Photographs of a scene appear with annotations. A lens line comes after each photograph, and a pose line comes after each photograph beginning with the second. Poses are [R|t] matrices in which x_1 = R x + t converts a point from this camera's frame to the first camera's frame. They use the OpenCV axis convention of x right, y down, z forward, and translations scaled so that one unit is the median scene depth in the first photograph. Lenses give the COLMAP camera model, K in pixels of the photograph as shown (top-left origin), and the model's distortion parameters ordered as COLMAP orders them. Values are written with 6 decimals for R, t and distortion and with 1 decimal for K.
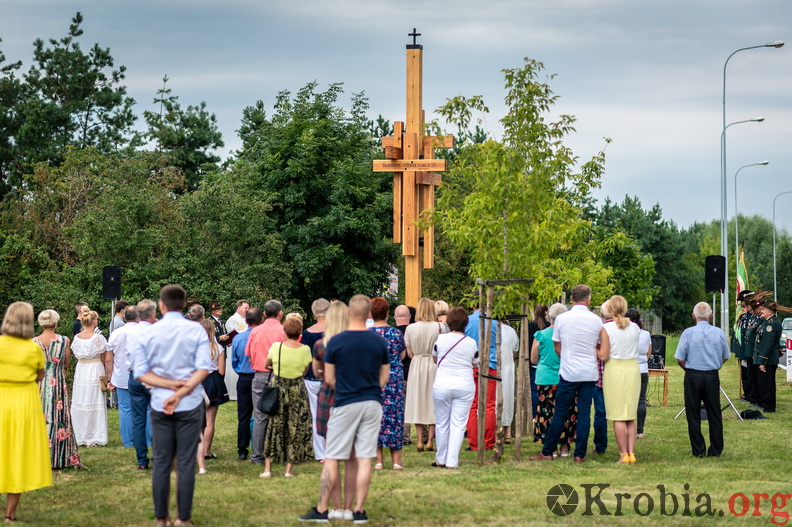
lens RADIAL K [[1940.3, 0, 396.1], [0, 1940.3, 263.8], [0, 0, 1]] dist [0.042258, 0.000000]
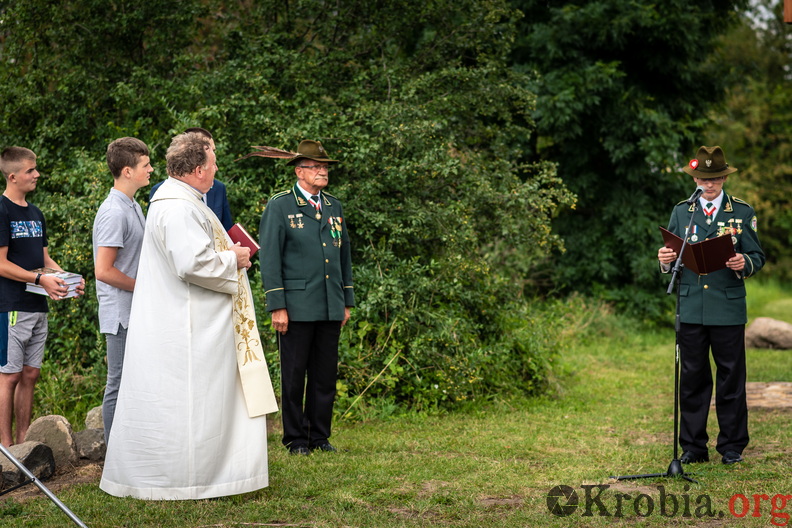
lens RADIAL K [[1940.3, 0, 396.0], [0, 1940.3, 263.6], [0, 0, 1]] dist [0.042258, 0.000000]
pose [[0.995329, -0.006986, -0.096287, -0.037705], [0.011626, 0.998793, 0.047716, 0.017043], [0.095838, -0.048612, 0.994209, 0.505837]]
